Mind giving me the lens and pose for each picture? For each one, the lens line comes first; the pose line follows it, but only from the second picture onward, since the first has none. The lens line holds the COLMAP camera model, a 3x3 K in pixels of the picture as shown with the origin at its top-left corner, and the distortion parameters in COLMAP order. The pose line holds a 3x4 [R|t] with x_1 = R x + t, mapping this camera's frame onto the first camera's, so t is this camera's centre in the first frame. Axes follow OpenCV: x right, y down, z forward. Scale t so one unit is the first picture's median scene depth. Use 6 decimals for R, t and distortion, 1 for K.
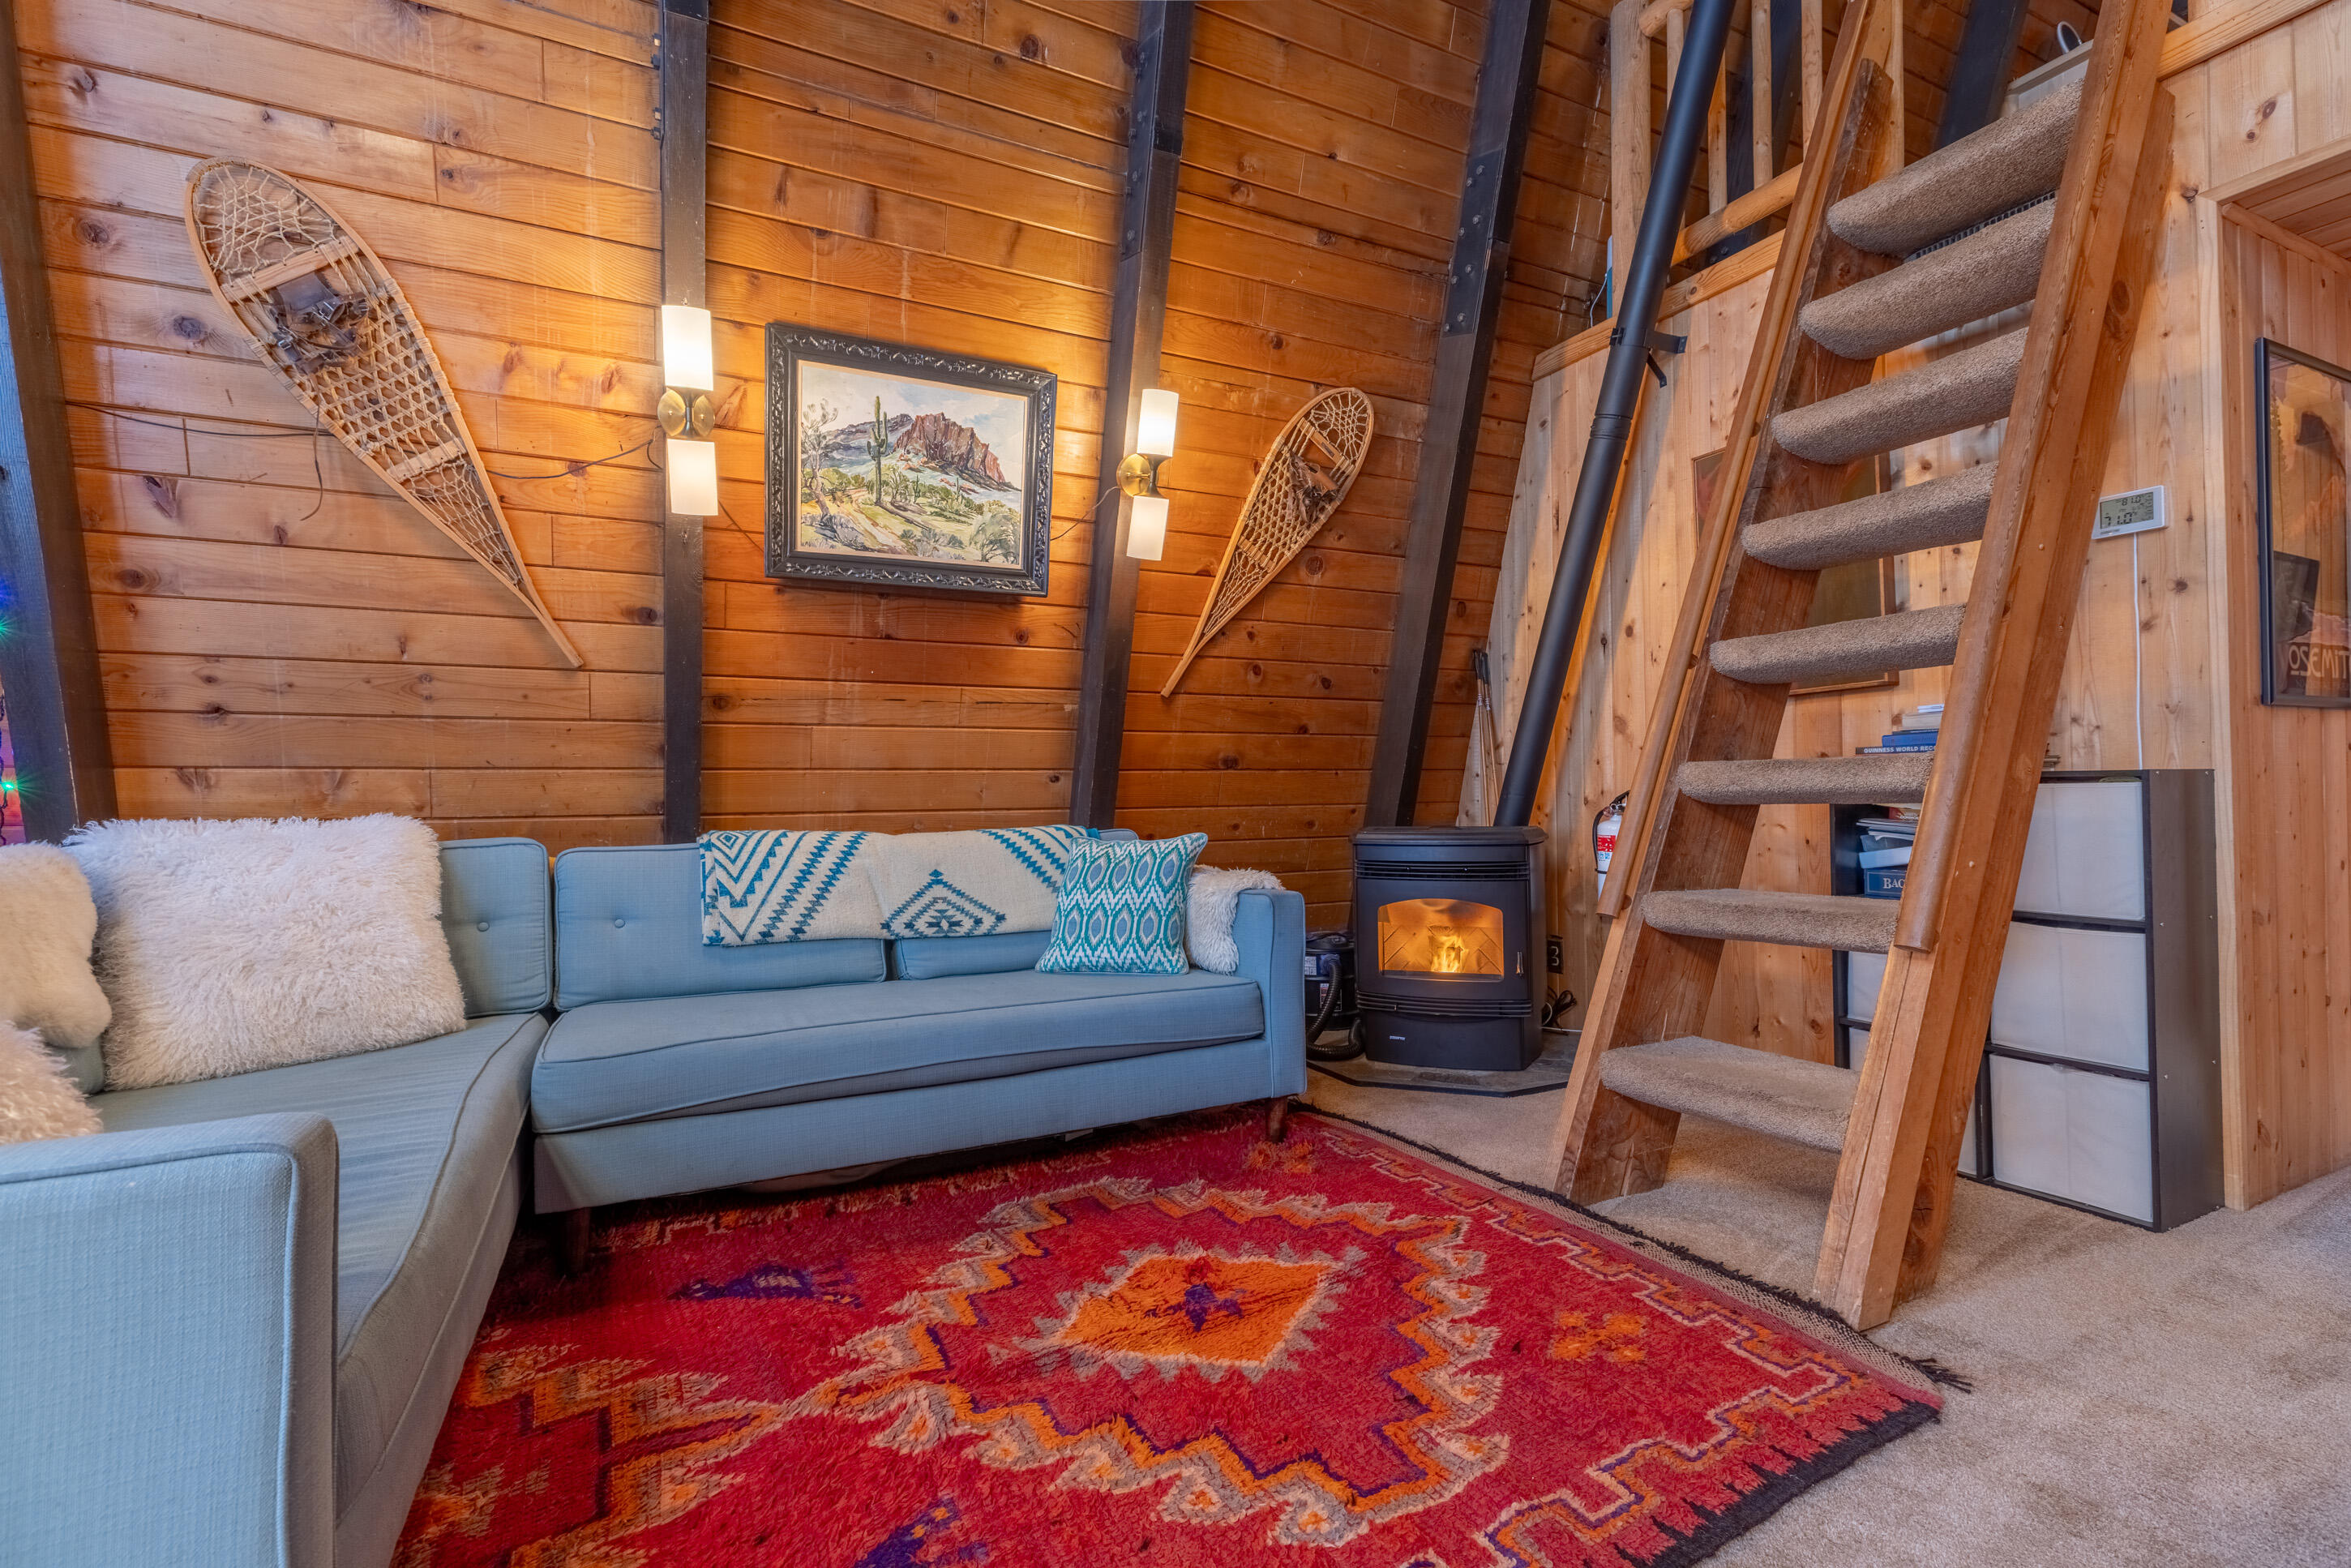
lens RADIAL K [[1027.7, 0, 1193.4], [0, 1027.7, 784.9], [0, 0, 1]] dist [0.009521, 0.000540]
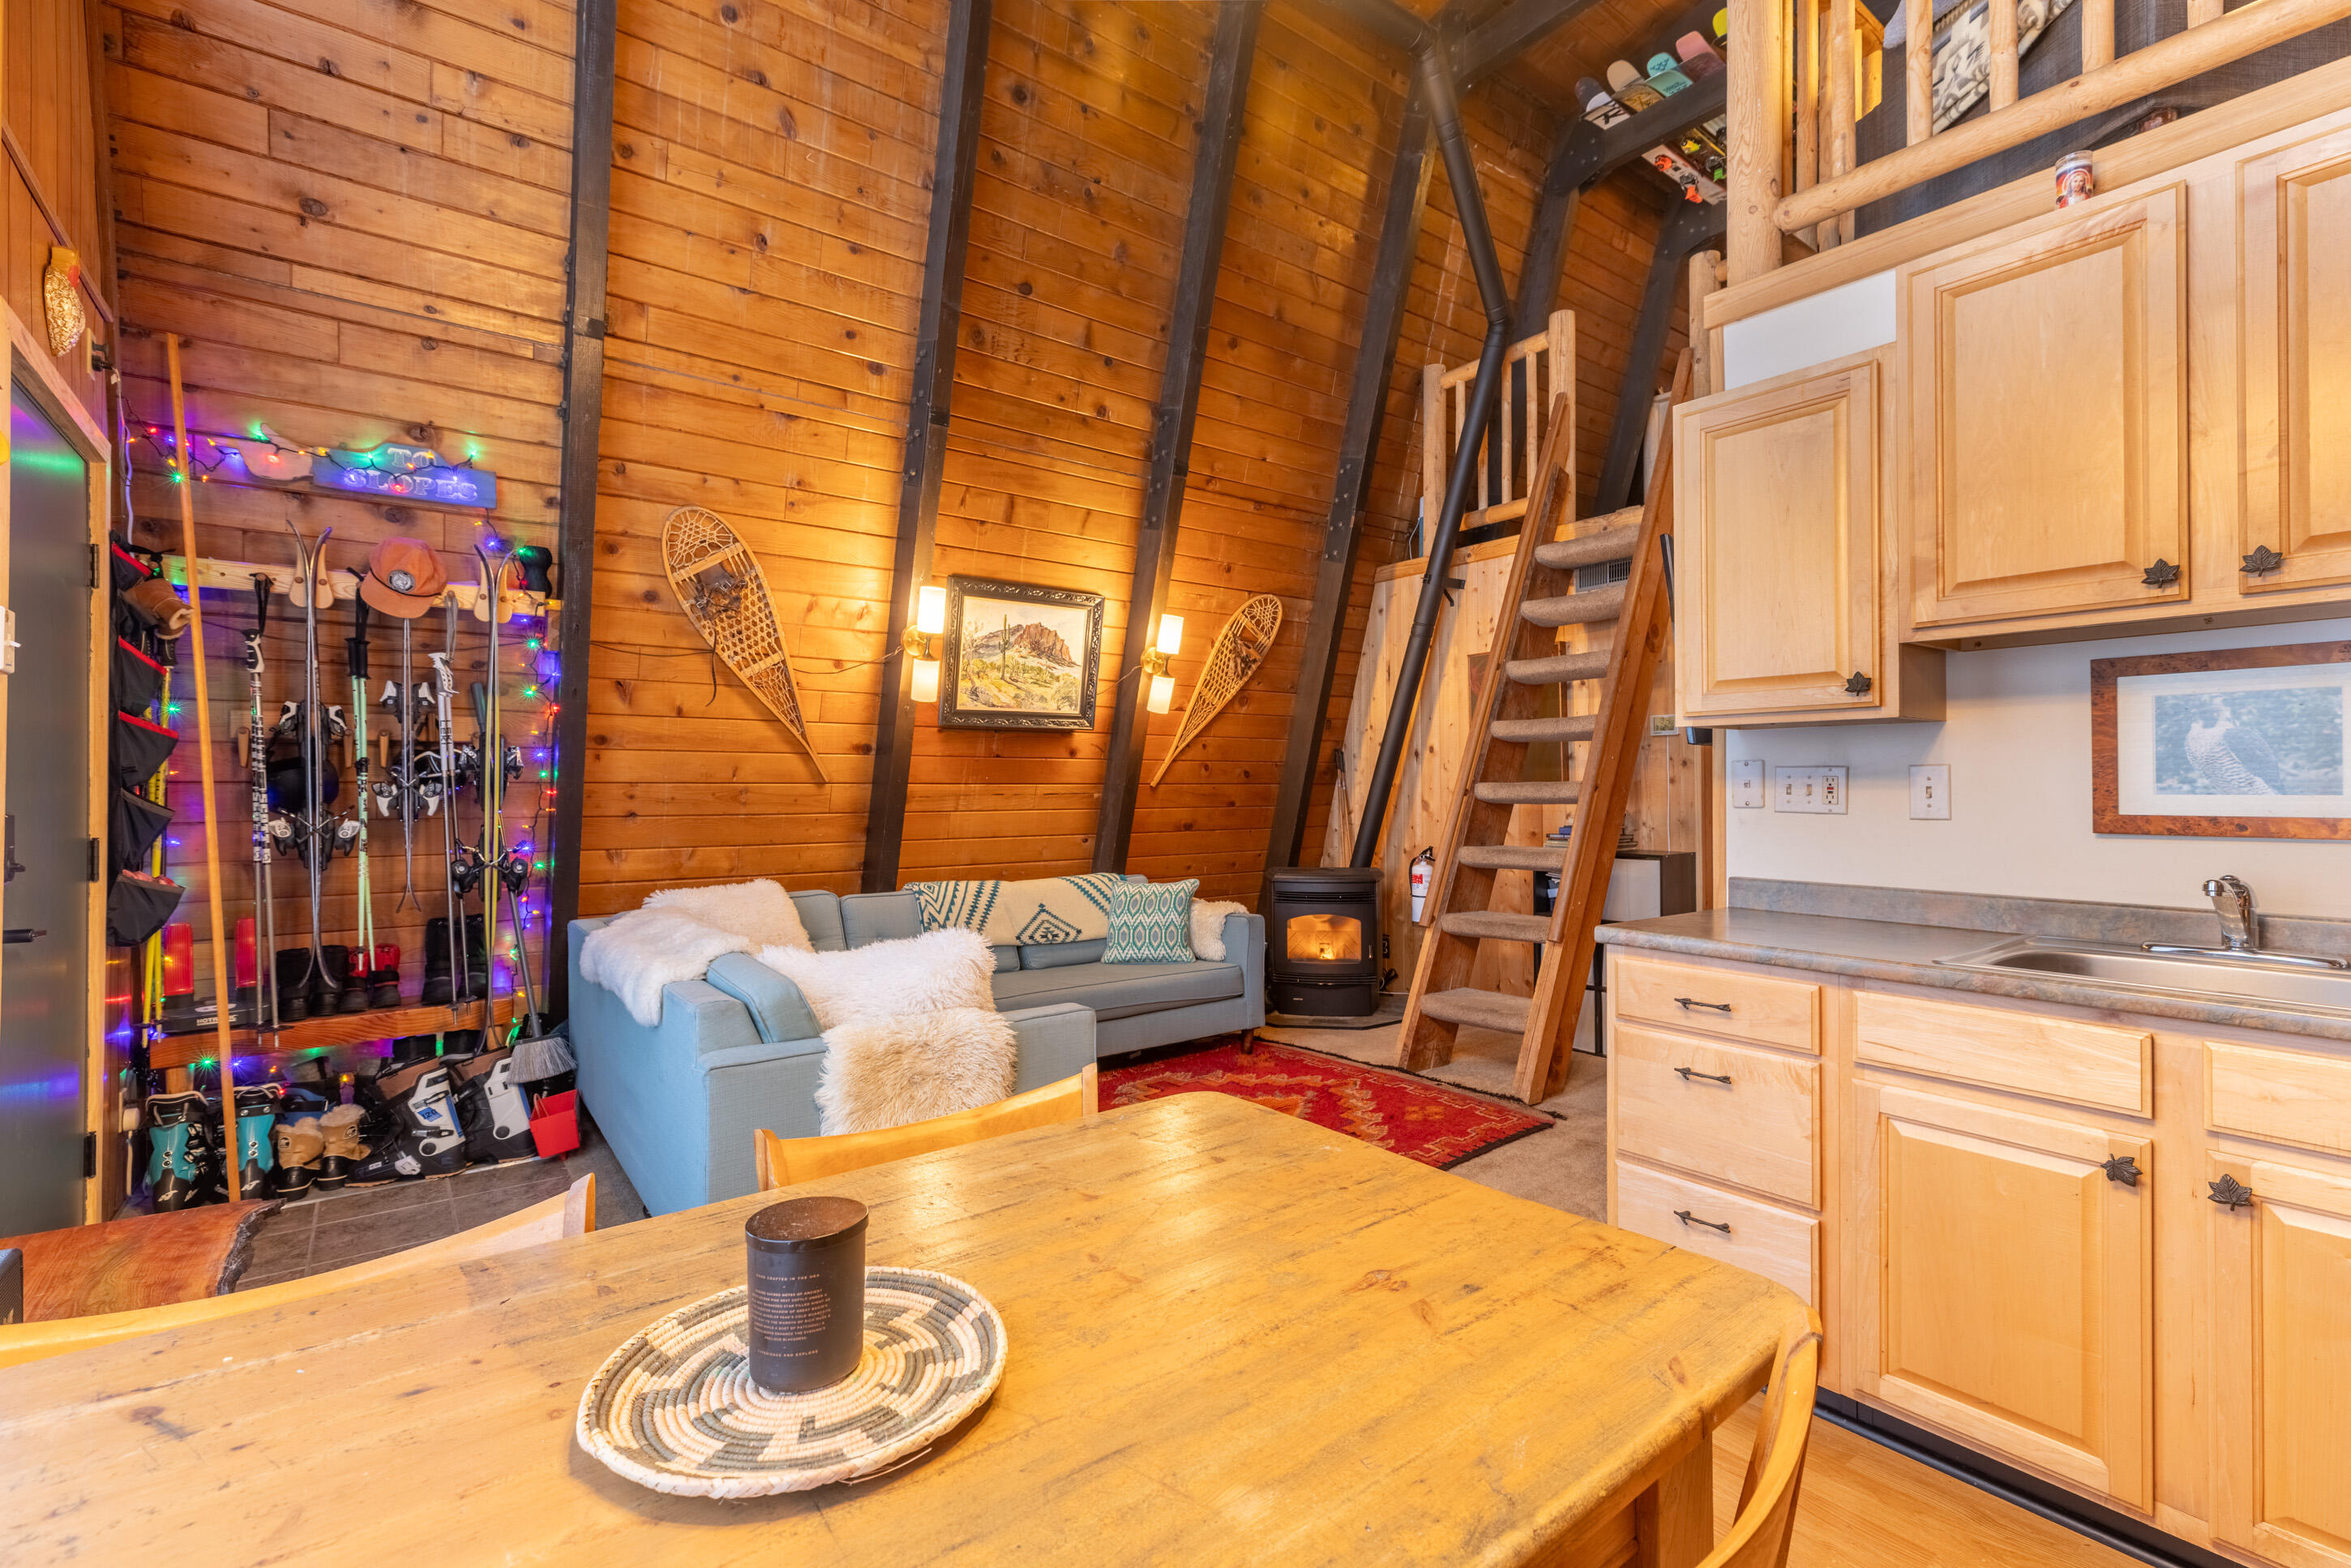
lens RADIAL K [[1027.7, 0, 1192.7], [0, 1027.7, 785.0], [0, 0, 1]] dist [0.009521, 0.000540]
pose [[0.982091, 0.010000, 0.188139, -0.337266], [-0.010482, 0.999944, 0.001566, -0.117925], [-0.188113, -0.003510, 0.982141, -0.702622]]
